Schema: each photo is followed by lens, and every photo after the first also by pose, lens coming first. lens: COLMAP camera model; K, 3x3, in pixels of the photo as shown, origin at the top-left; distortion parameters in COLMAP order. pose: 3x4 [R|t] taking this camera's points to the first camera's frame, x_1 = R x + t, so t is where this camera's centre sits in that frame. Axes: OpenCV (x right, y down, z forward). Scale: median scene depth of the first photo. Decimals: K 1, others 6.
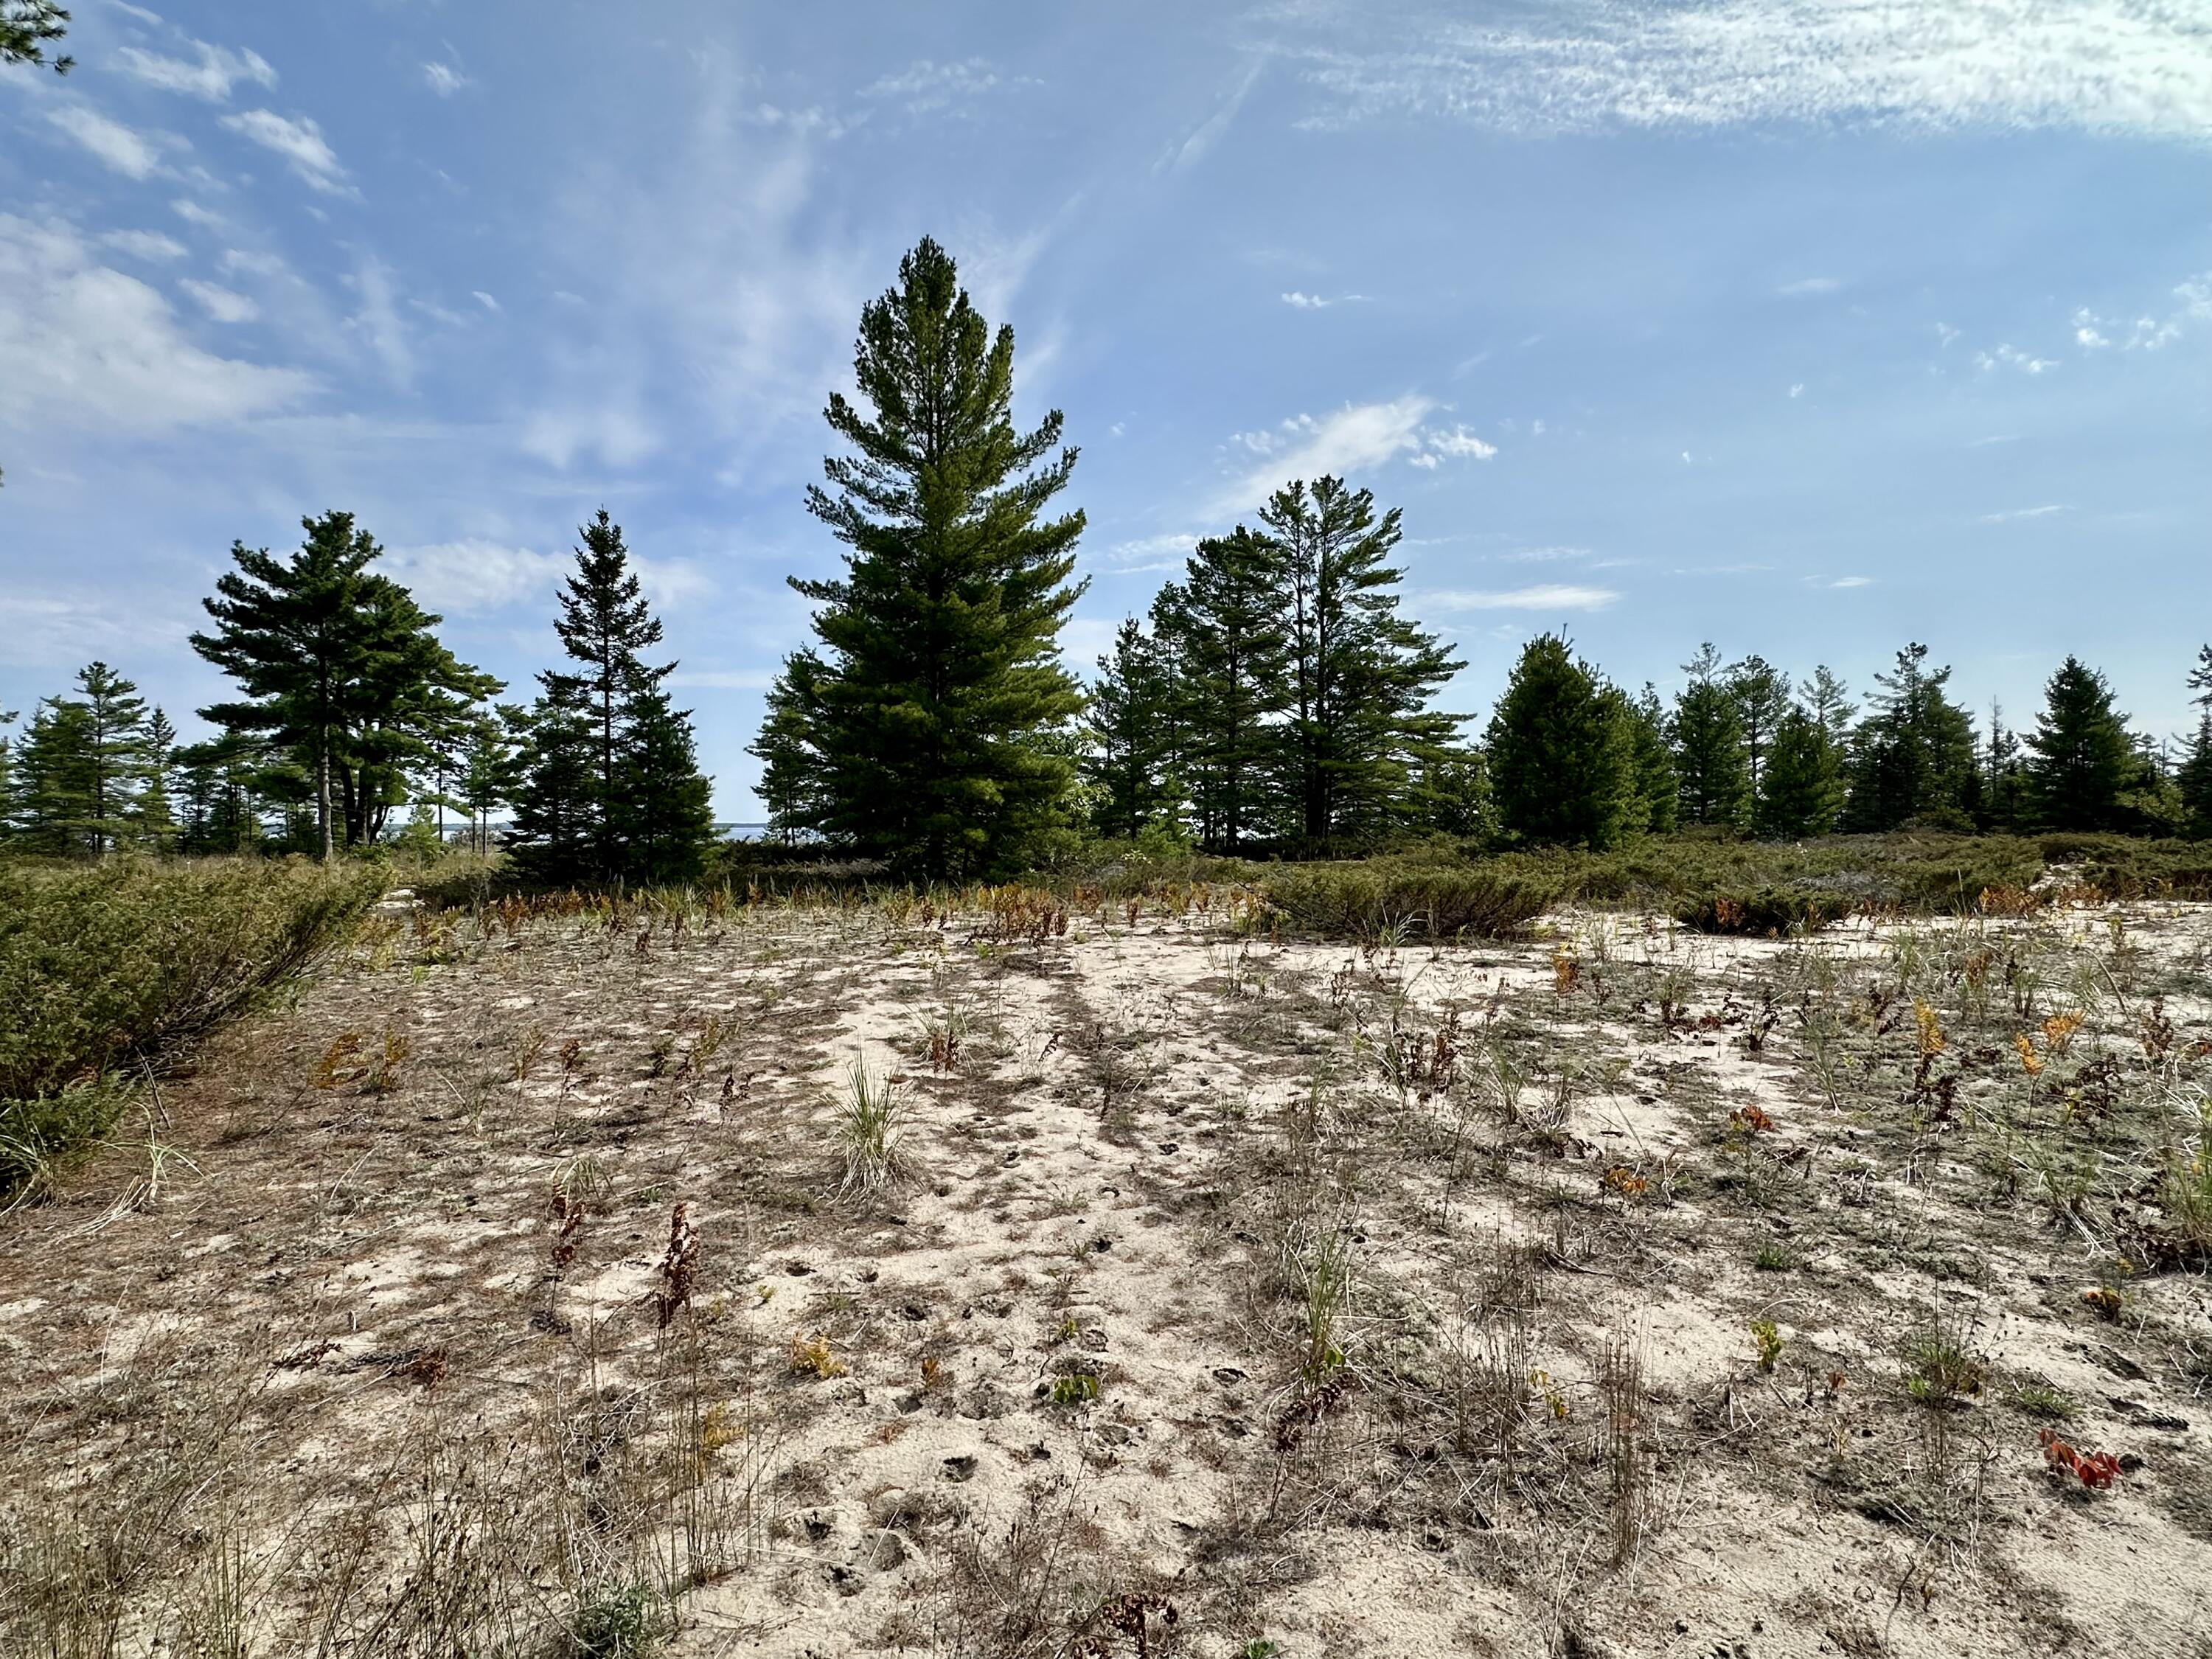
lens RADIAL K [[1152.8, 0, 1101.2], [0, 1152.8, 851.9], [0, 0, 1]] dist [-0.003798, 0.000474]
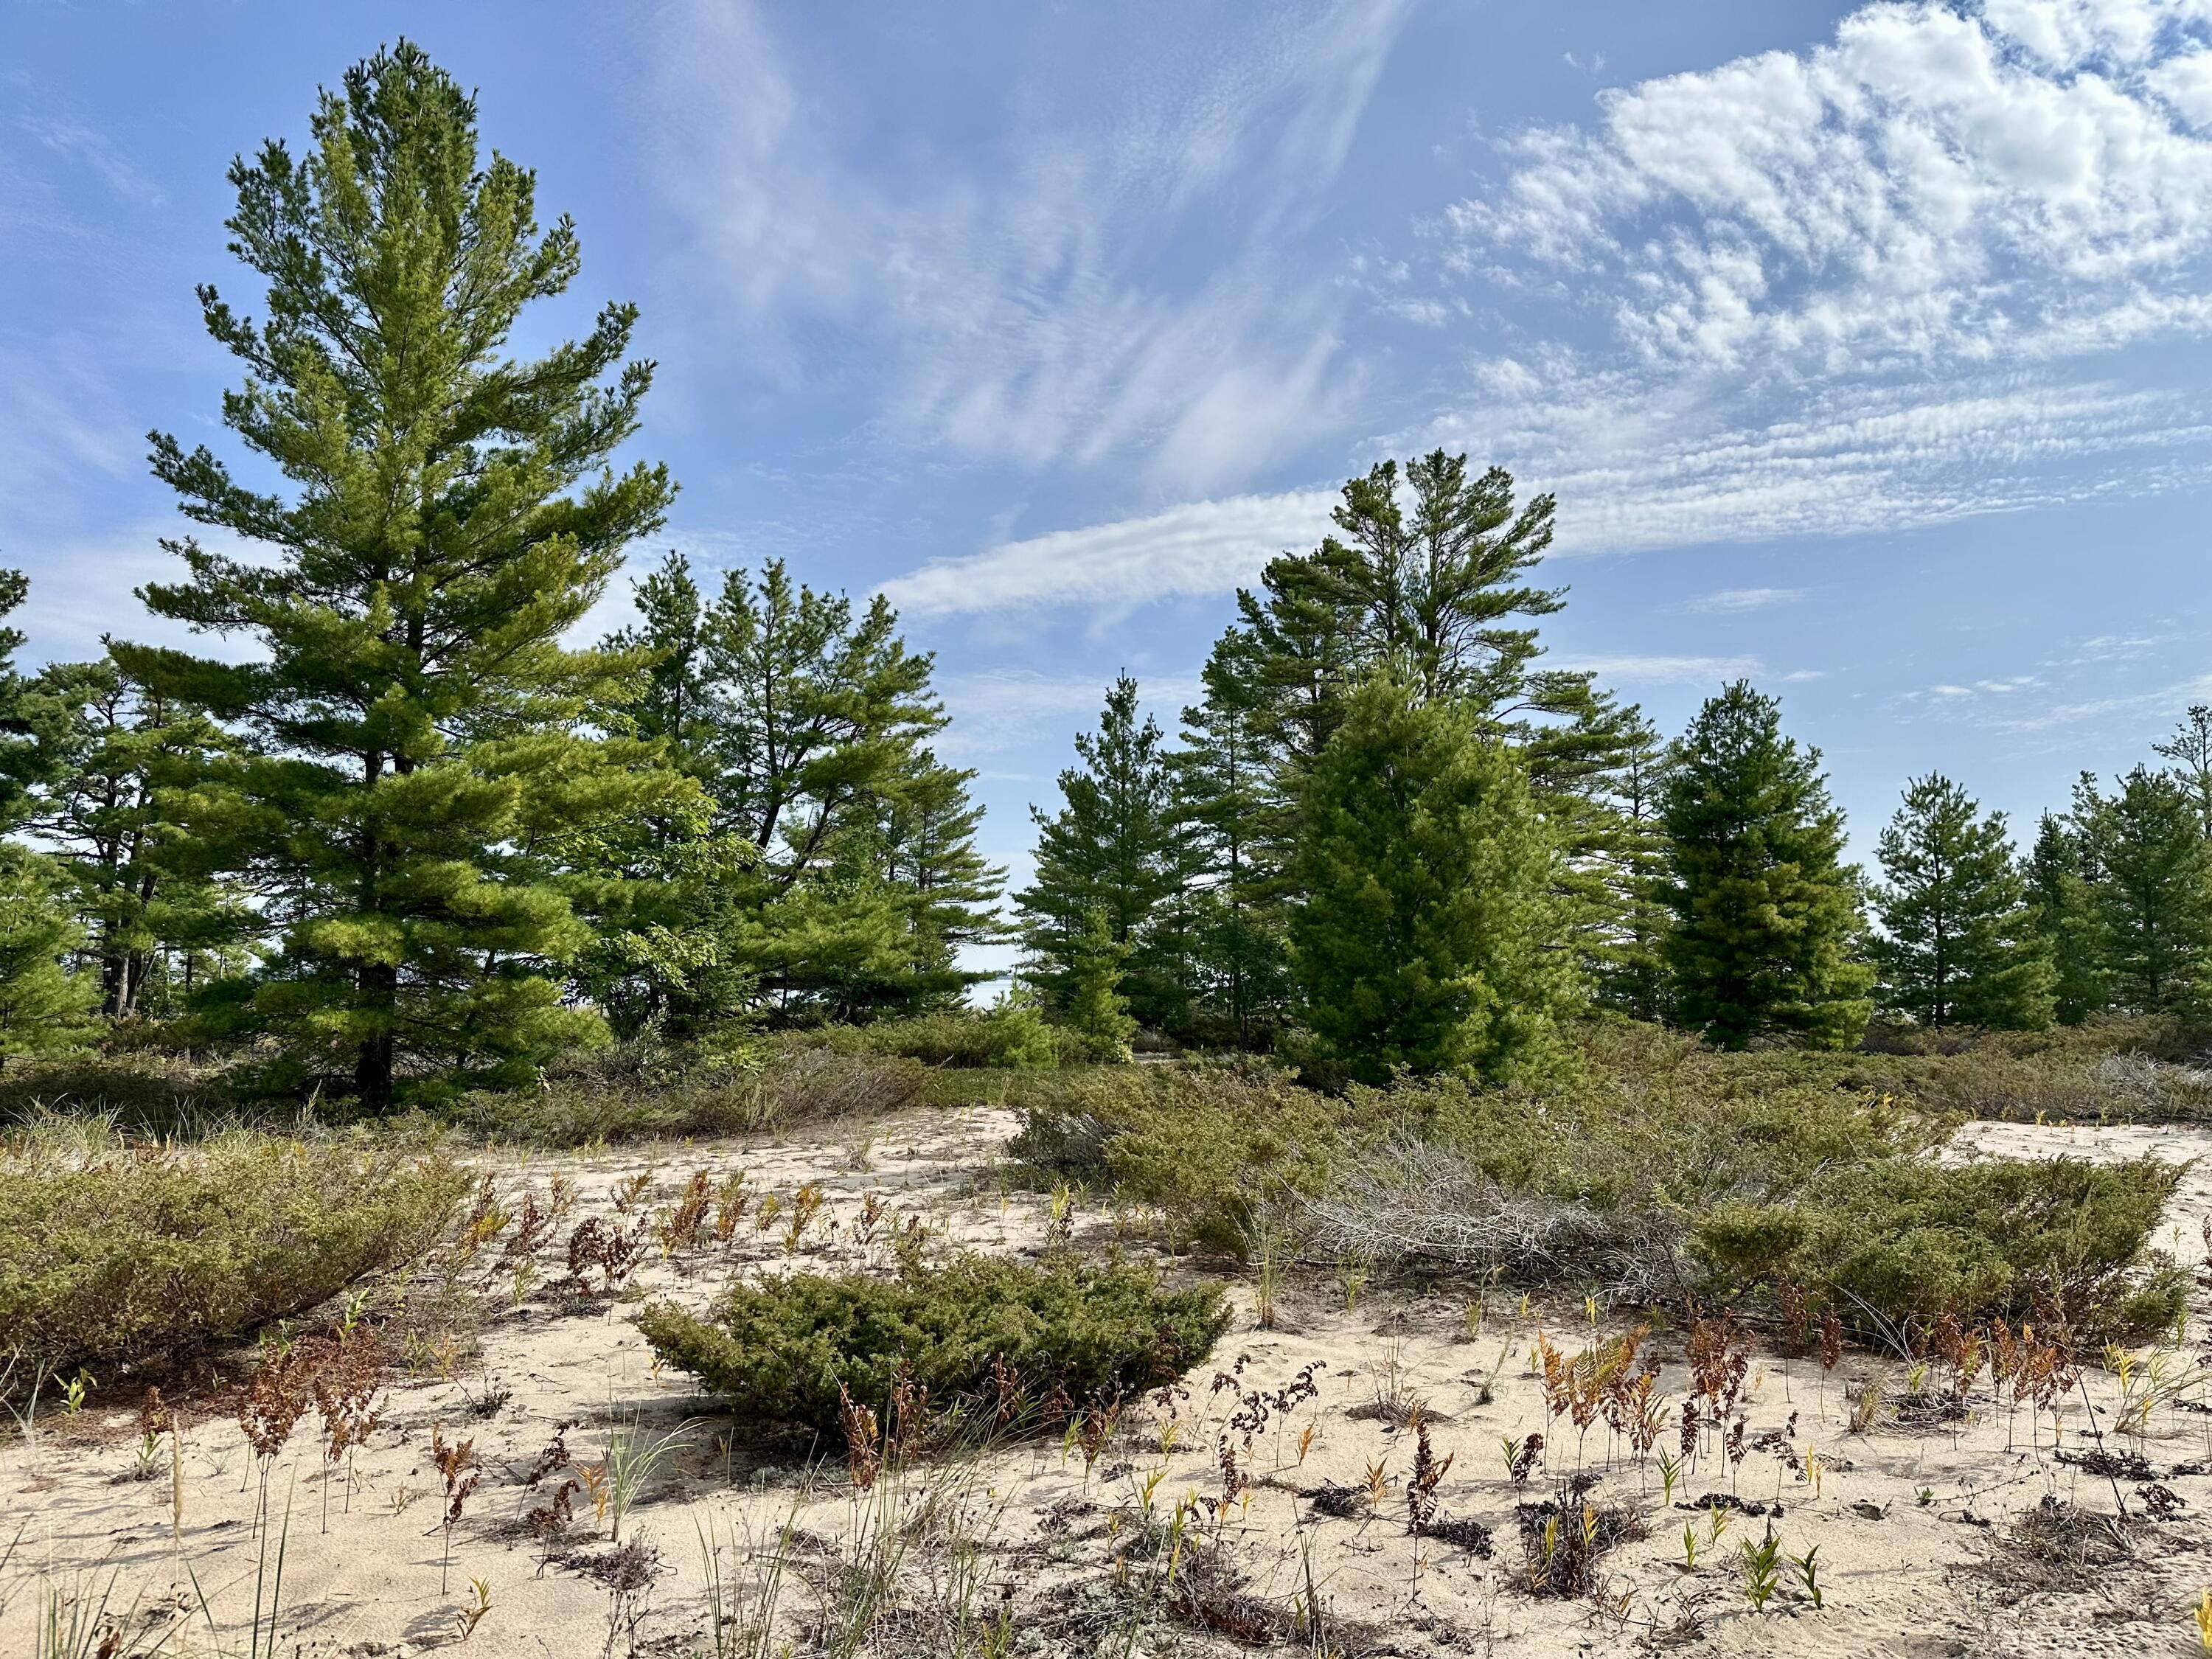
lens RADIAL K [[1560.2, 0, 1124.3], [0, 1560.2, 841.4], [0, 0, 1]] dist [0.063939, -0.021722]
pose [[0.983656, 0.001083, -0.180056, 0.220469], [-0.021535, 0.993512, -0.111672, -0.013508], [0.178767, 0.113725, 0.977297, 0.172261]]
